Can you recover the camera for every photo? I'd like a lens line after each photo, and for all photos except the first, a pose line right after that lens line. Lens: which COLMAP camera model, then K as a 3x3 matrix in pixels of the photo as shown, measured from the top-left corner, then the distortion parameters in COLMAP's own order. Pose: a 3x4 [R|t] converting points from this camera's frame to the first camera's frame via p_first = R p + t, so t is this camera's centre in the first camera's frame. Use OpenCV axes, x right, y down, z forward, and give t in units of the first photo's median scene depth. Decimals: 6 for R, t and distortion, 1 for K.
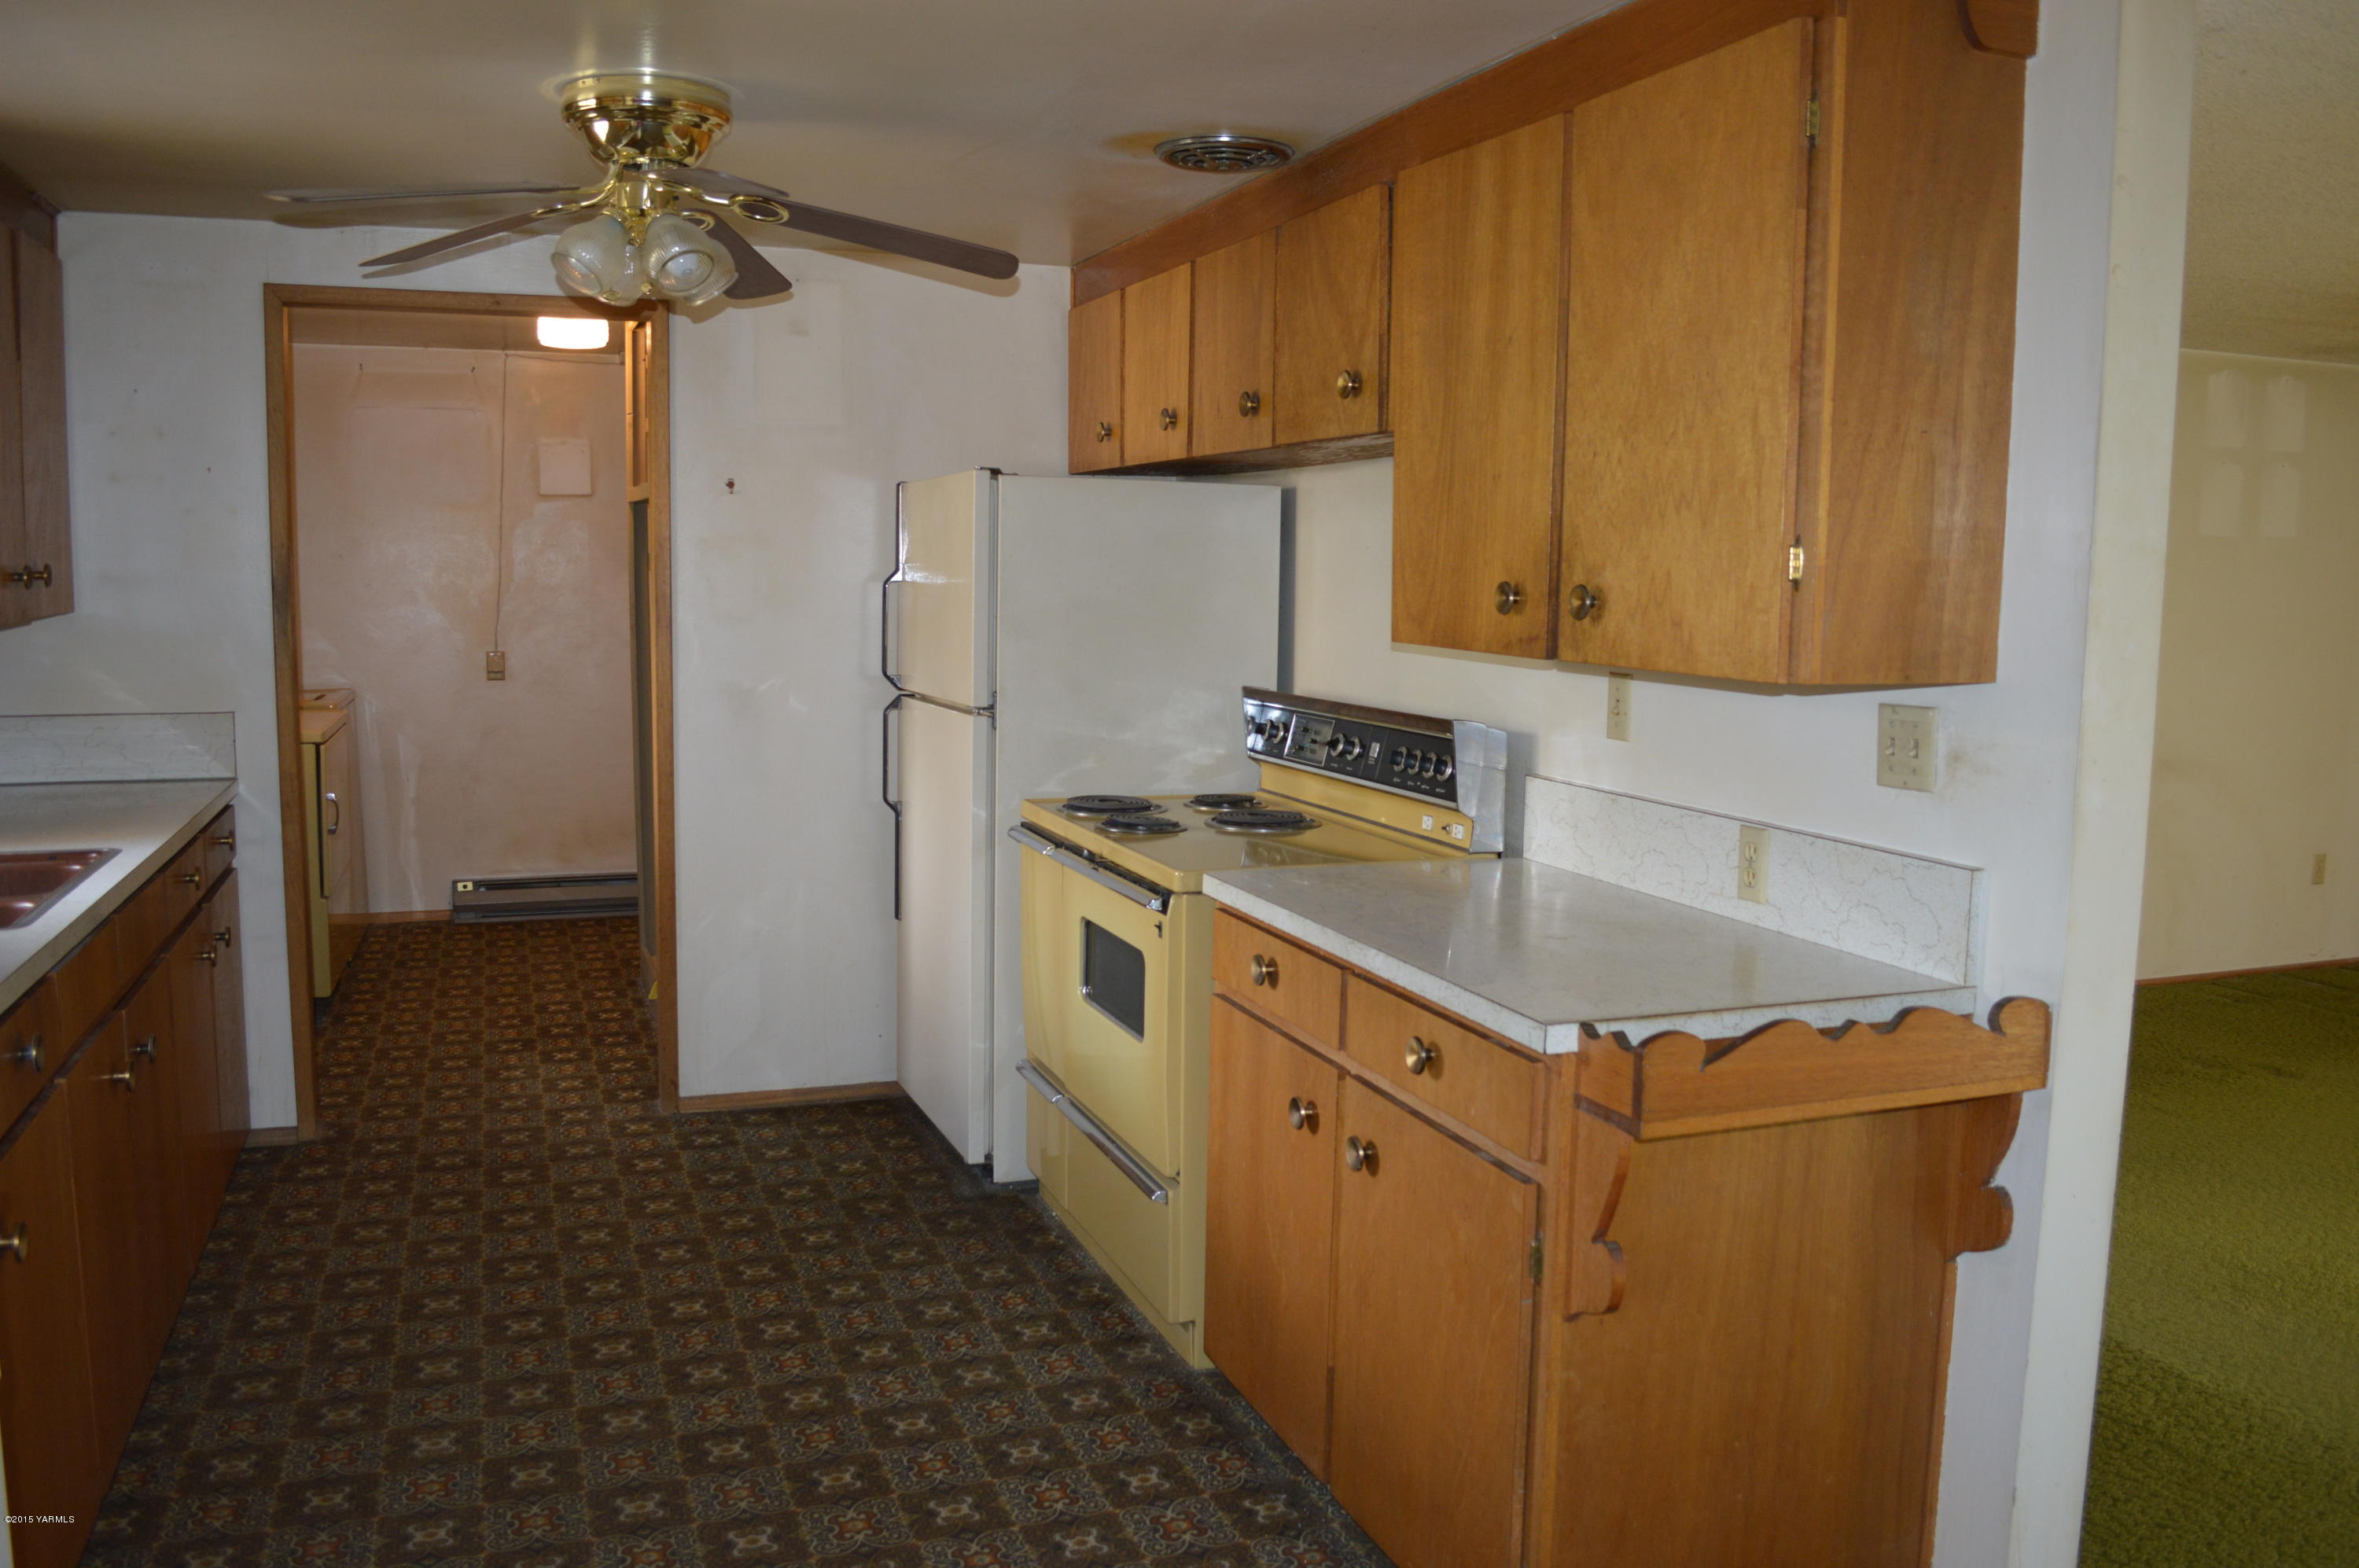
lens RADIAL K [[1885.4, 0, 1195.2], [0, 1885.4, 793.1], [0, 0, 1]] dist [-0.084879, 0.021602]
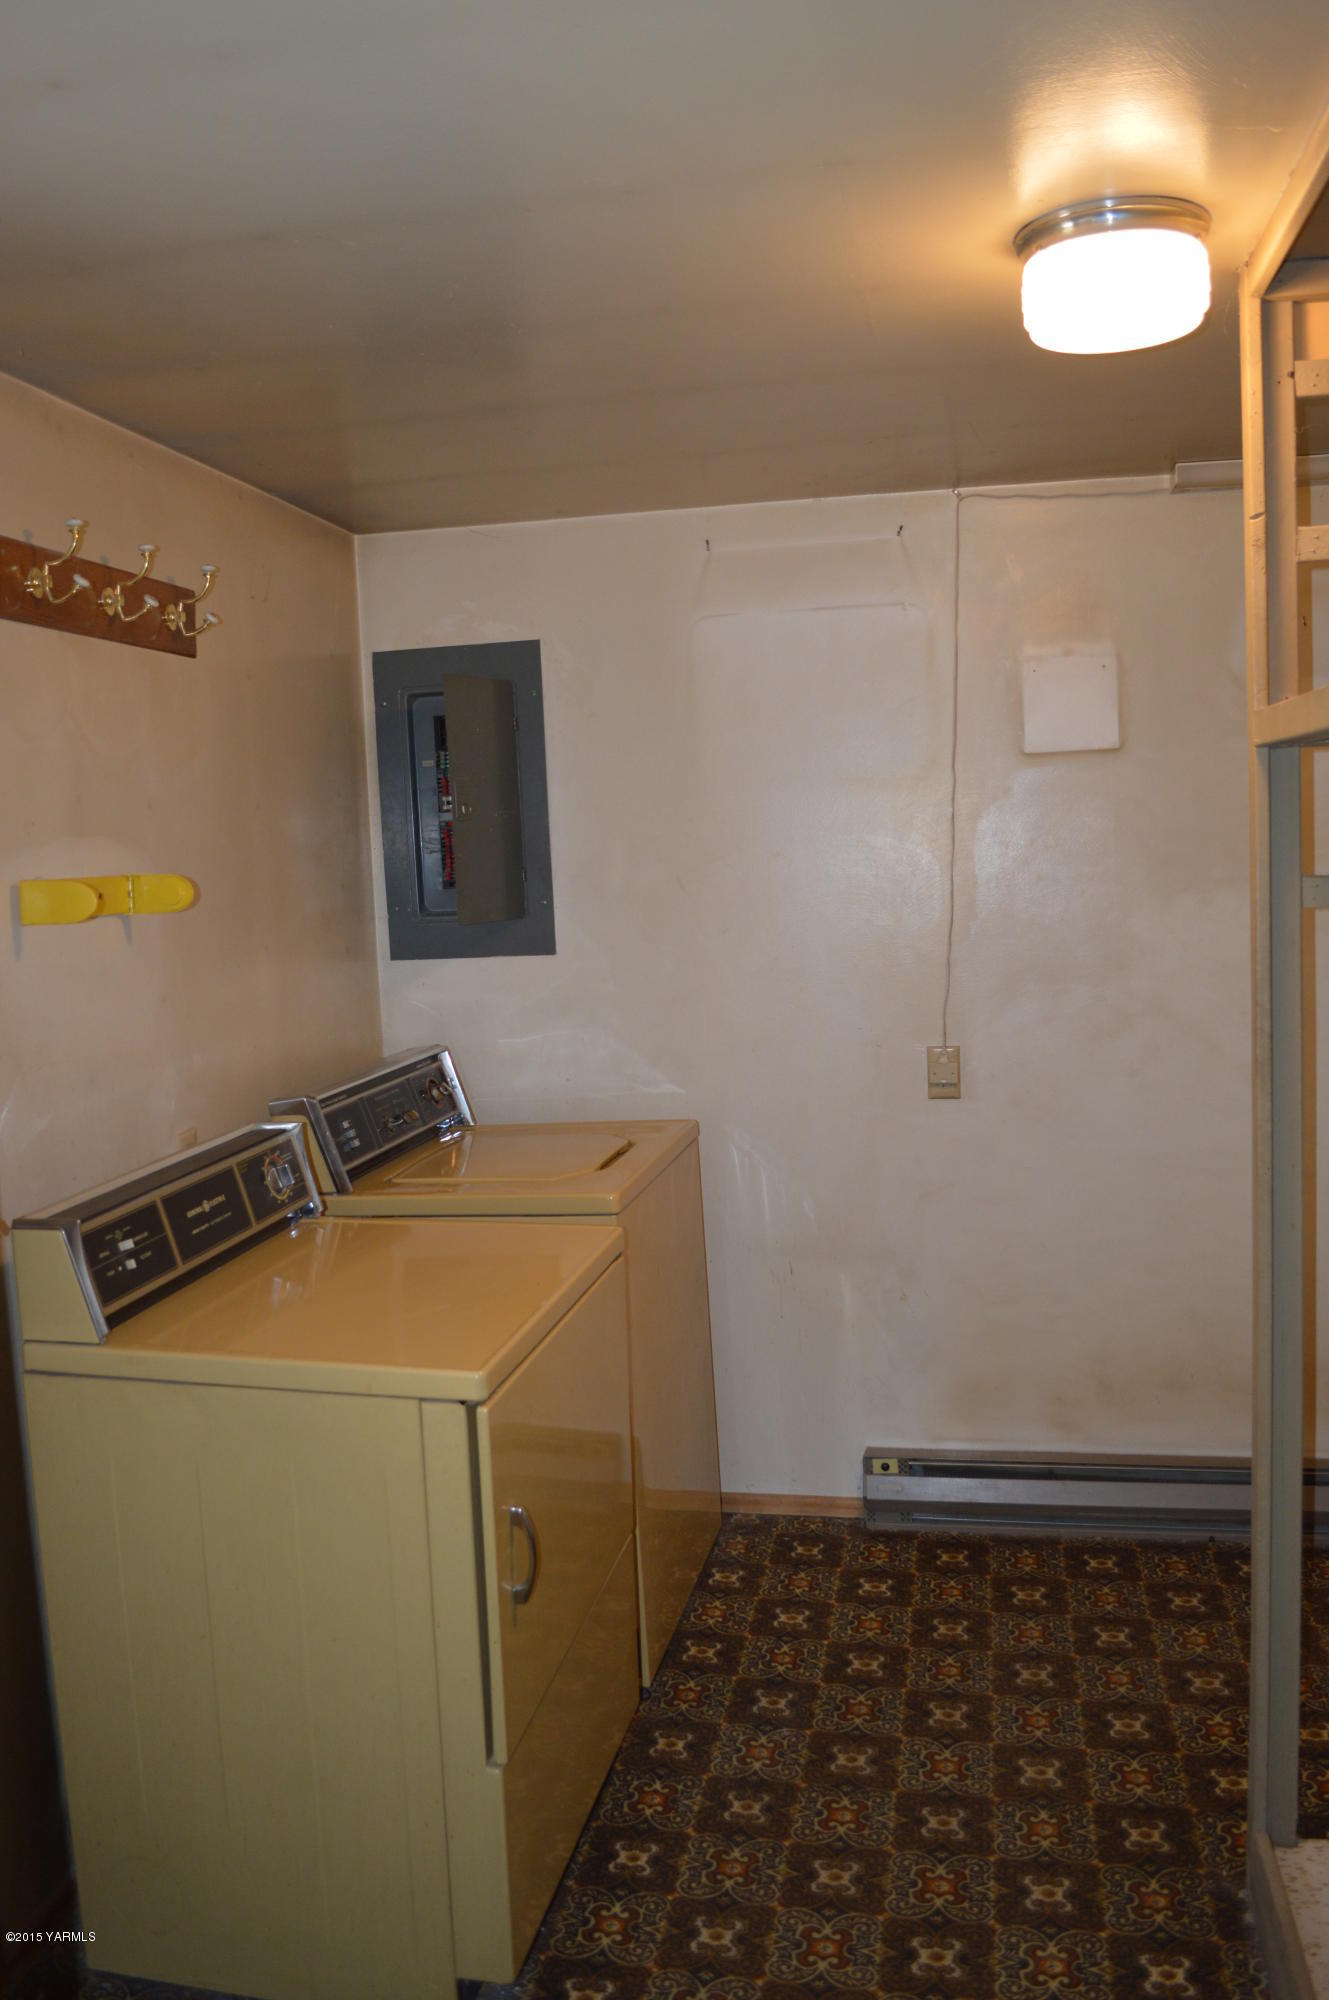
lens RADIAL K [[1514.2, 0, 659.2], [0, 1514.2, 1075.2], [0, 0, 1]] dist [-0.197913, 0.000018]
pose [[0.853992, 0.025806, -0.519646, -0.348050], [-0.011872, 0.999476, 0.030124, -0.127458], [0.520151, -0.019557, 0.853850, 0.927642]]
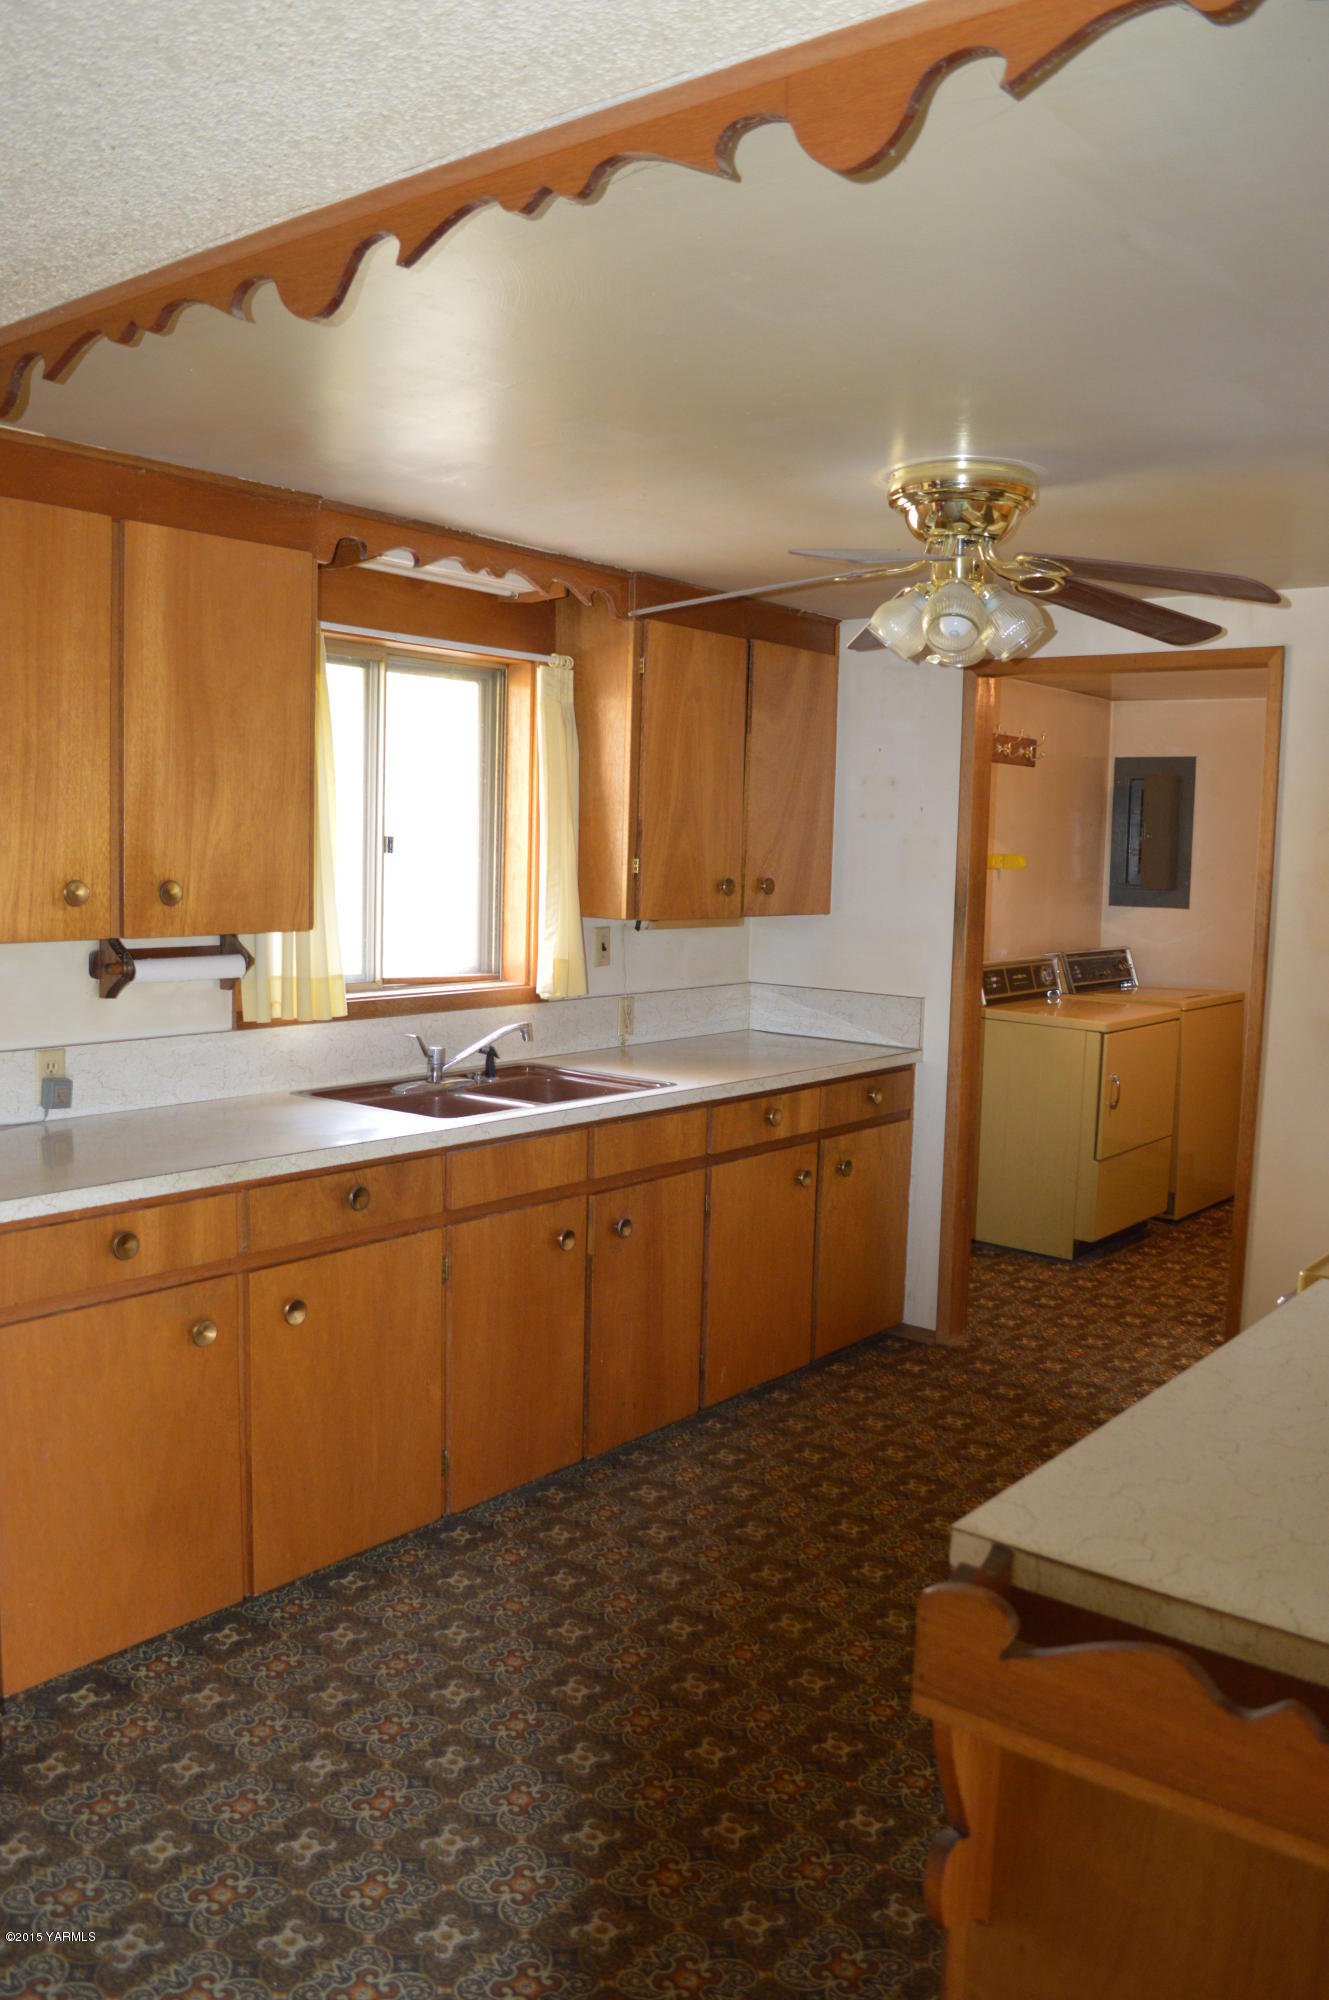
lens RADIAL K [[1600.3, 0, 649.7], [0, 1600.3, 1017.7], [0, 0, 1]] dist [-0.077031, -0.000909]
pose [[0.506822, 0.094962, -0.856805, 0.320833], [-0.125234, 0.991481, 0.035810, -0.044639], [0.852906, 0.089151, 0.514396, 0.262791]]
